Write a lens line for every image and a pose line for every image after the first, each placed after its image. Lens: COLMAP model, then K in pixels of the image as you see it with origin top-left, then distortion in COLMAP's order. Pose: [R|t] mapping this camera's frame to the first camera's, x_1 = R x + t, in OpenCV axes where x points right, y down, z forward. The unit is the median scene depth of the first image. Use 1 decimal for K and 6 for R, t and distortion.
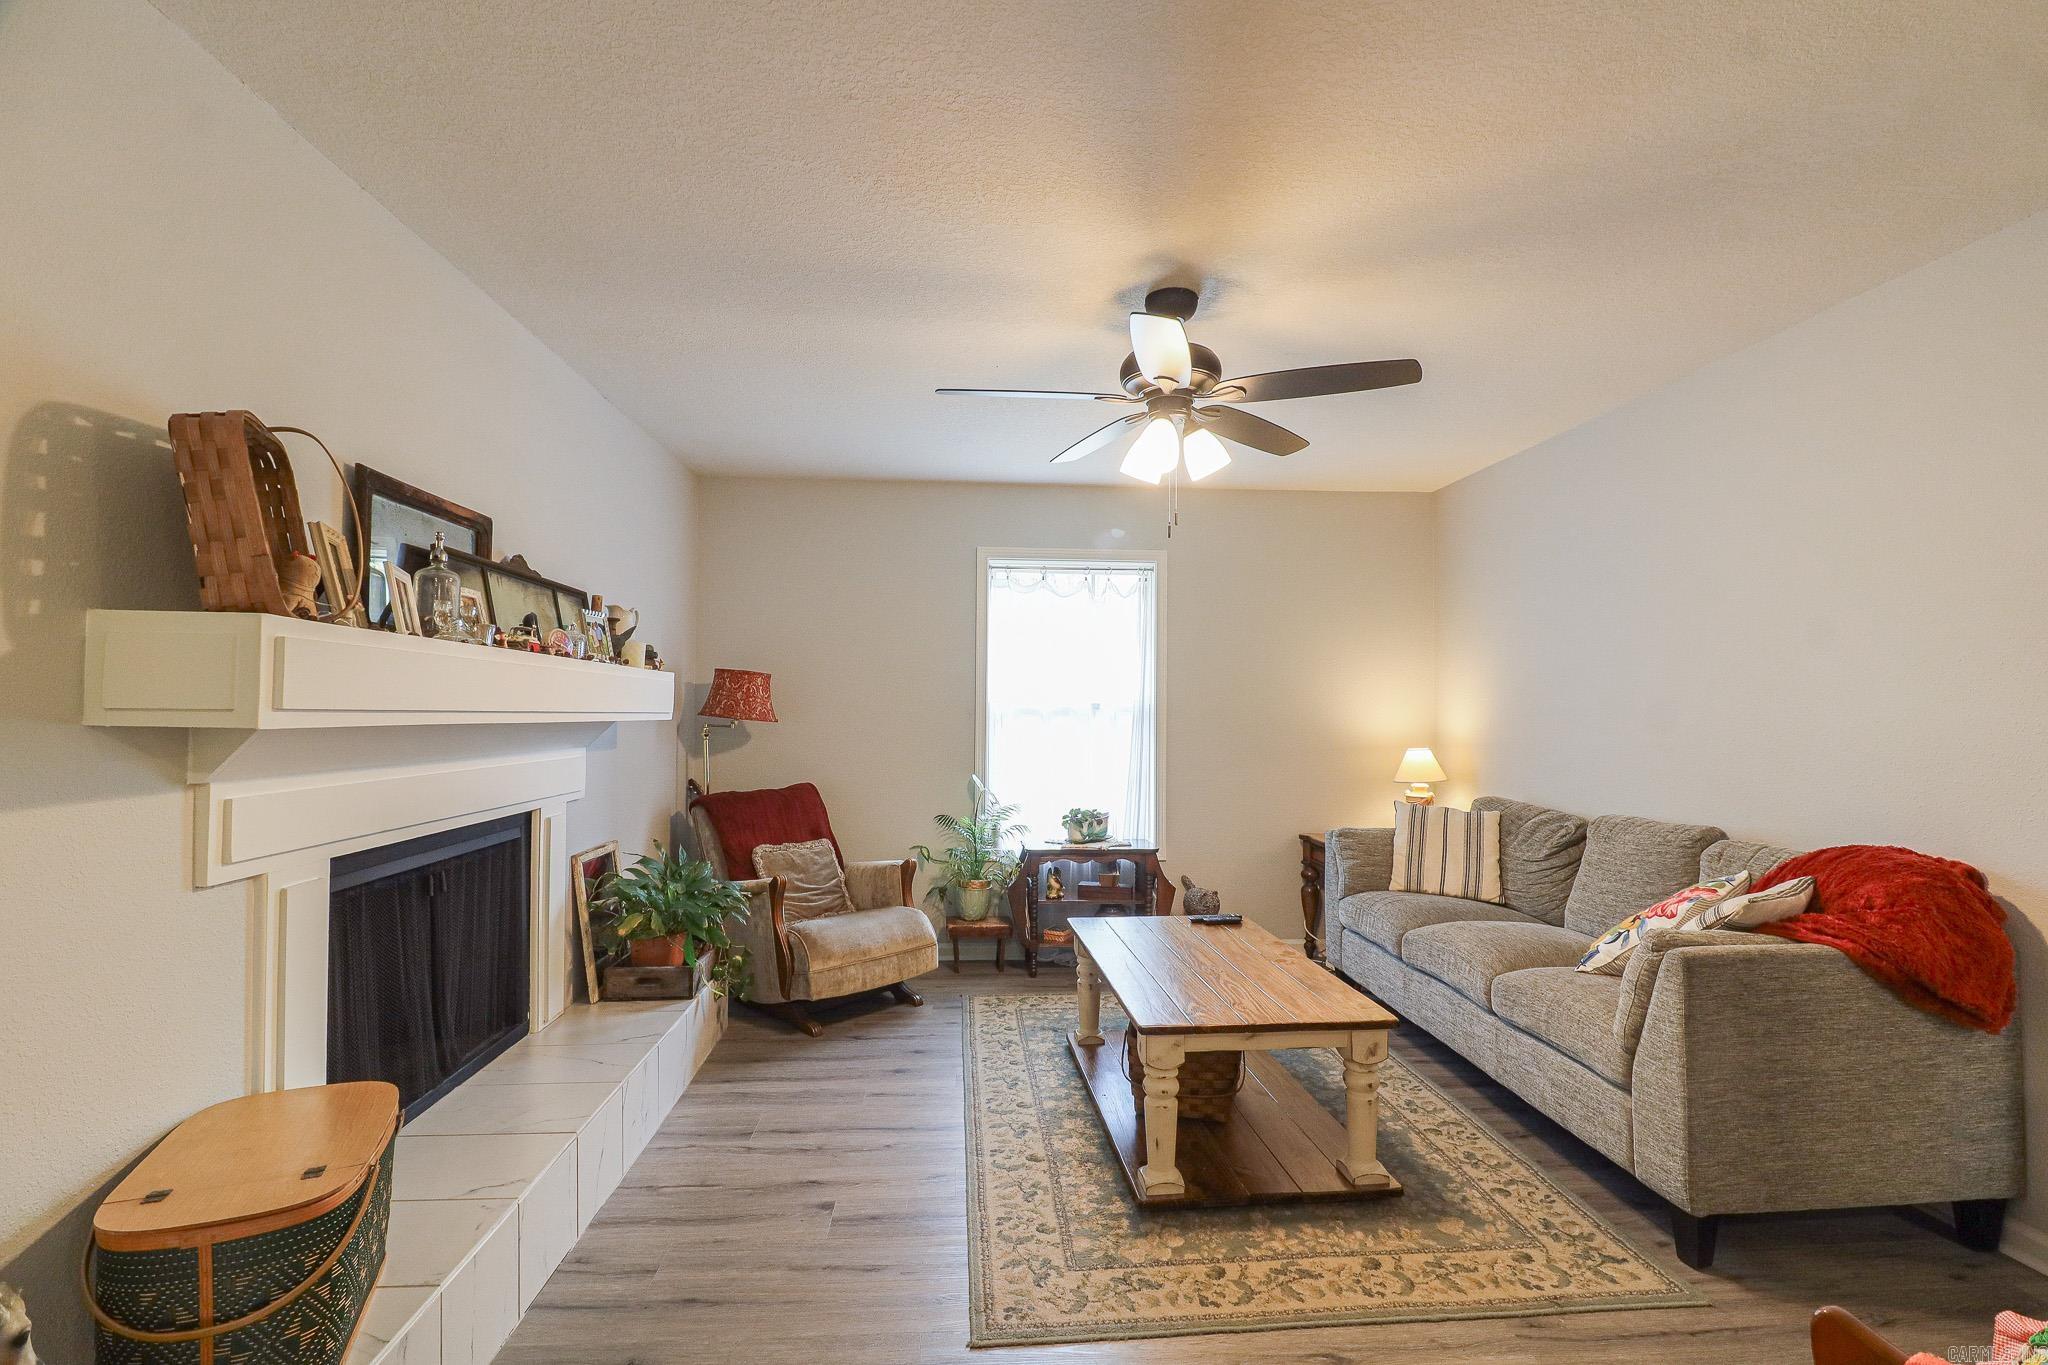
lens RADIAL K [[947.6, 0, 1024.0], [0, 947.6, 682.5], [0, 0, 1]] dist [0.002523, -0.000321]
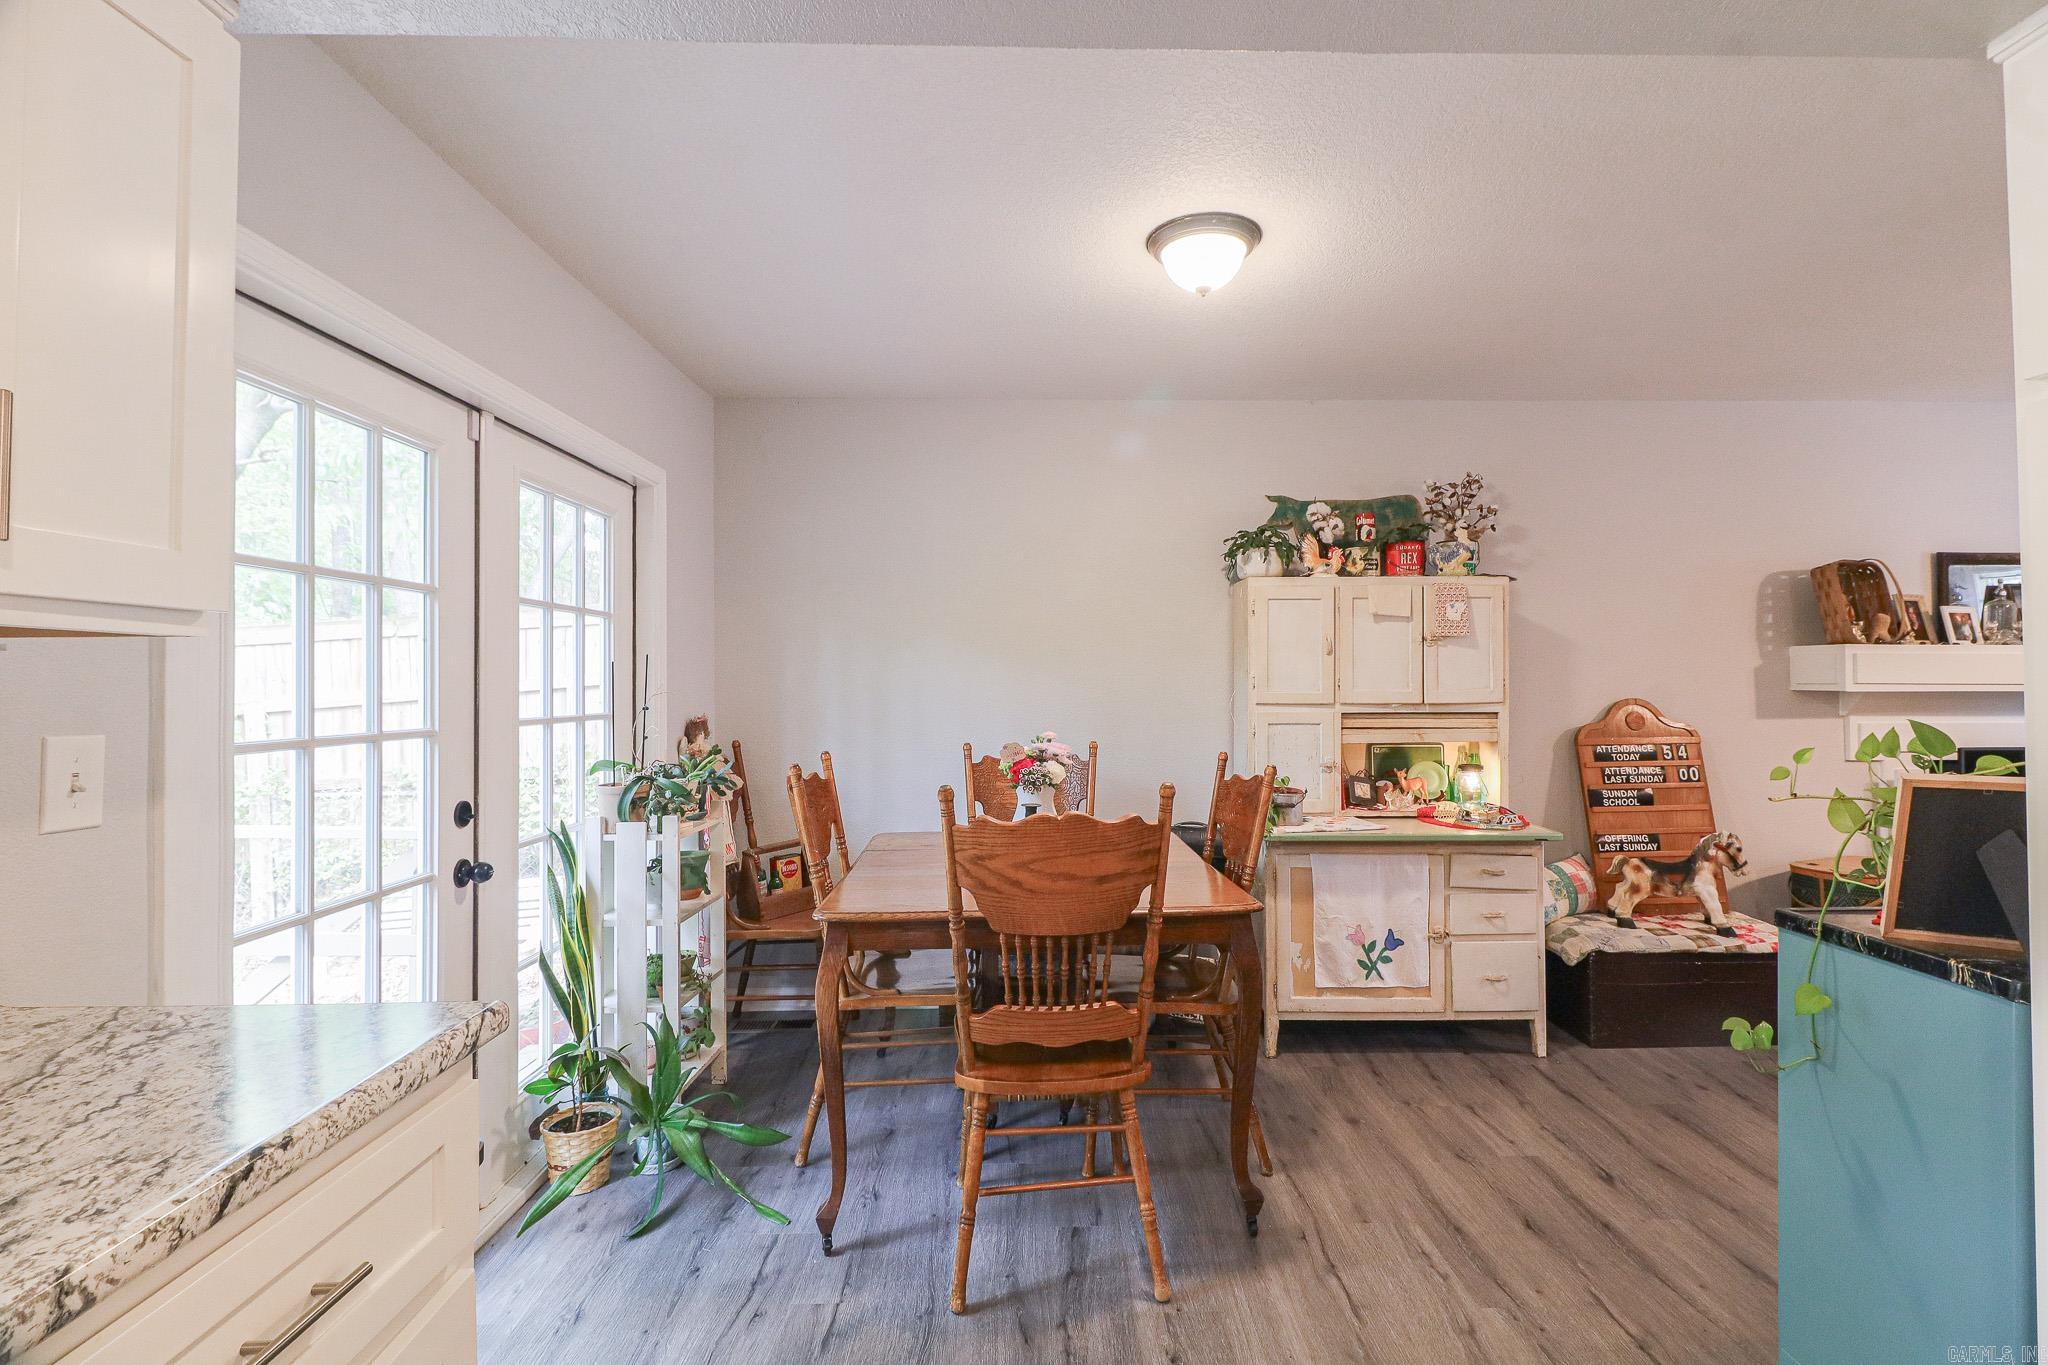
lens RADIAL K [[936.4, 0, 1030.8], [0, 936.4, 673.4], [0, 0, 1]] dist [-0.003034, -0.000094]
pose [[-0.045192, -0.016093, -0.998849, 0.911078], [0.031758, 0.999342, -0.017538, -0.011741], [0.998473, -0.032514, -0.044651, -0.533967]]
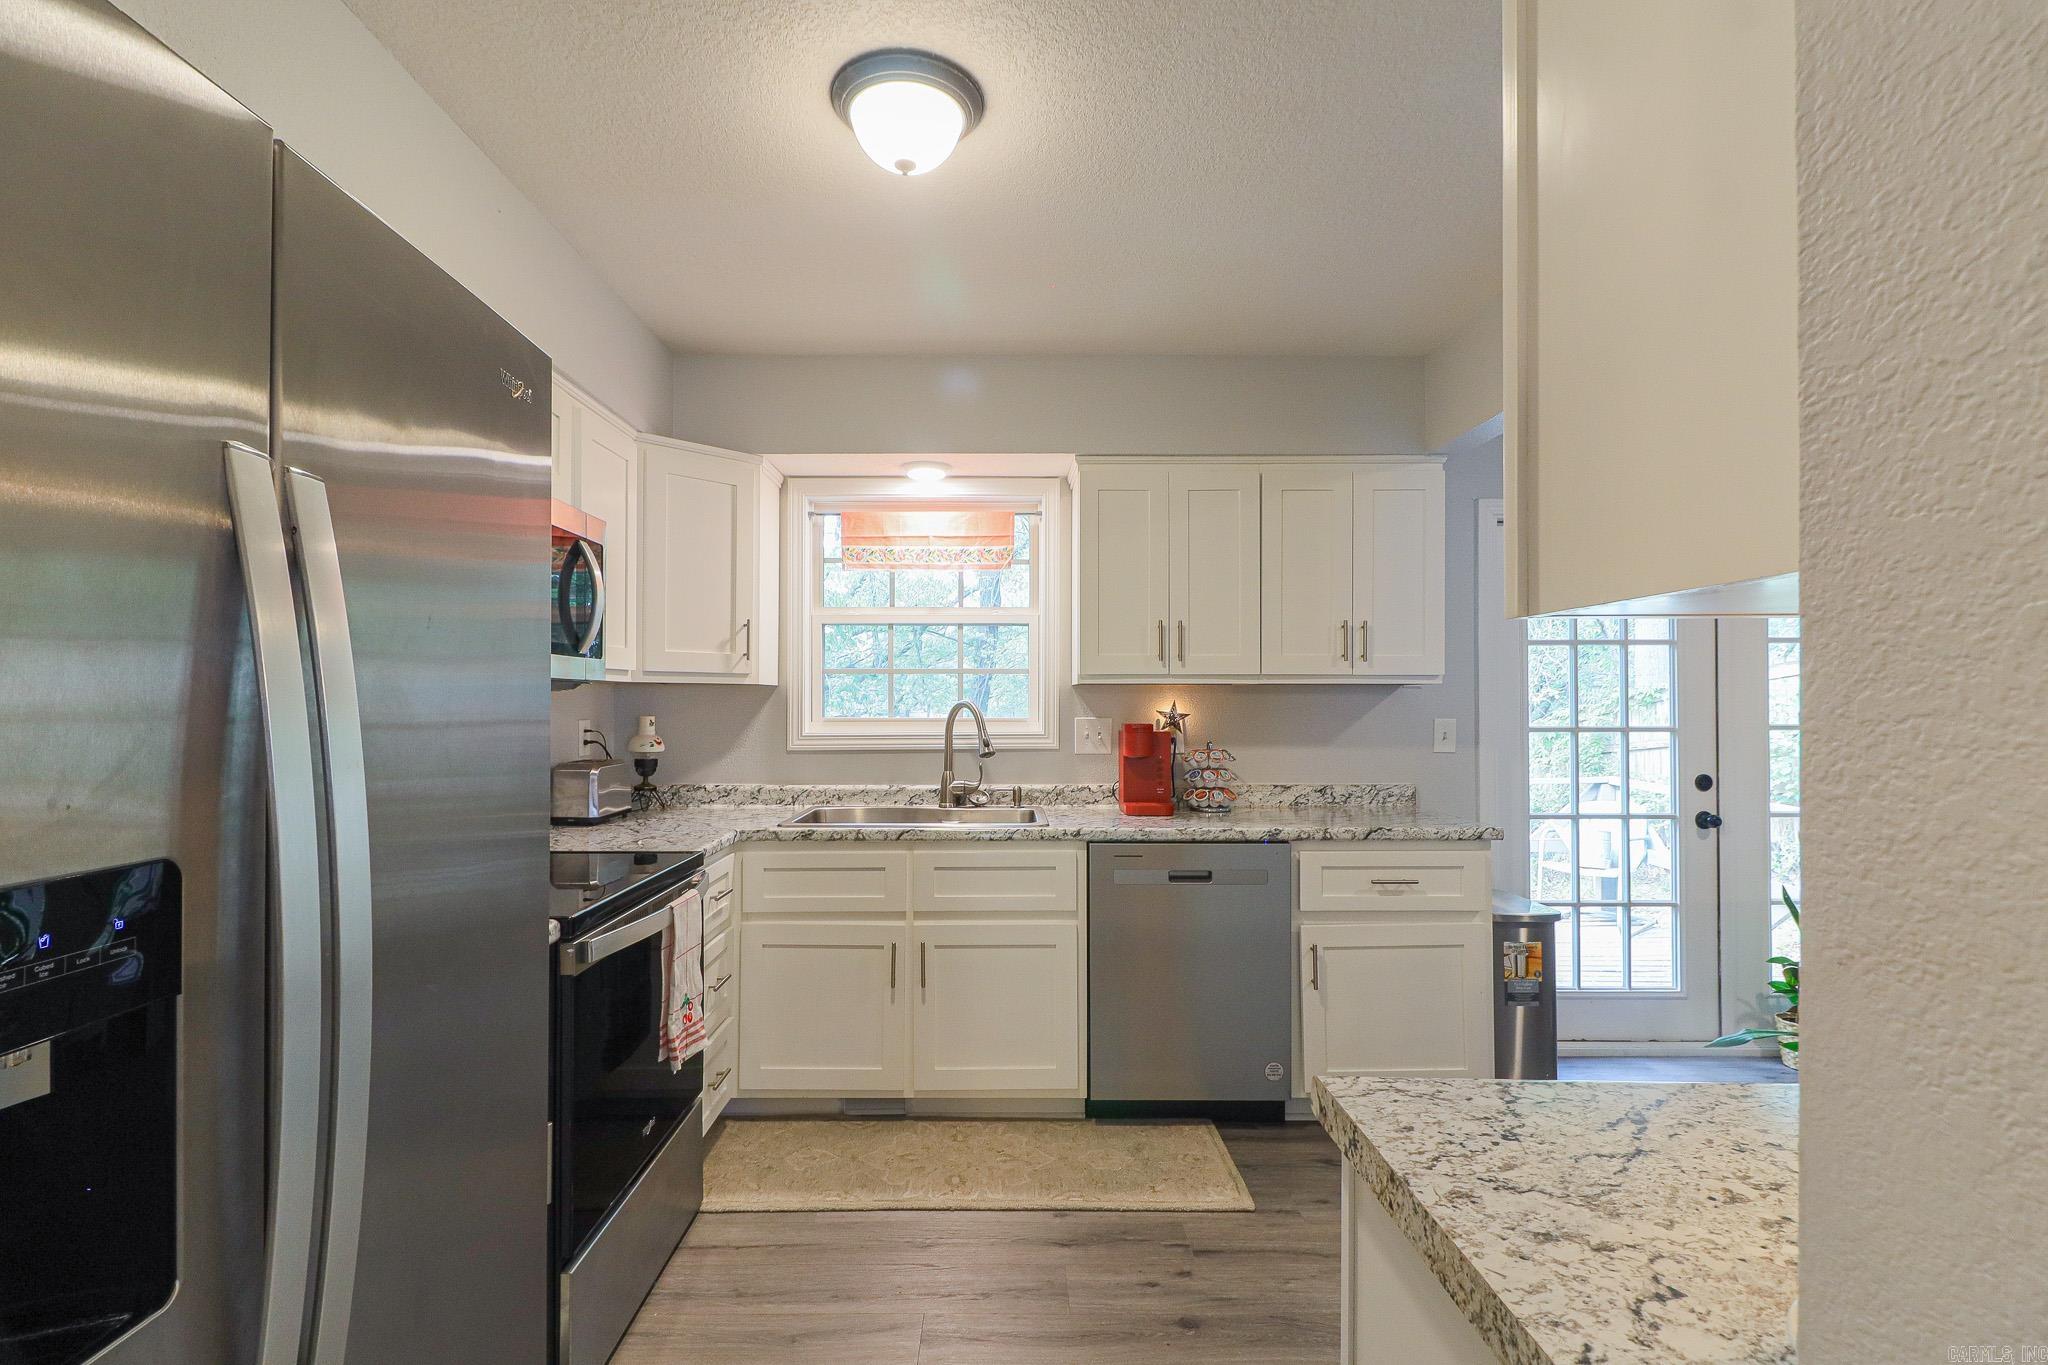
lens RADIAL K [[959.1, 0, 1000.3], [0, 959.1, 682.8], [0, 0, 1]] dist [0.025692, -0.000190]
pose [[-0.996868, -0.002508, 0.079040, 0.976534], [-0.006065, 0.998978, -0.044785, 0.009159], [-0.078846, -0.045124, -0.995865, 0.346480]]
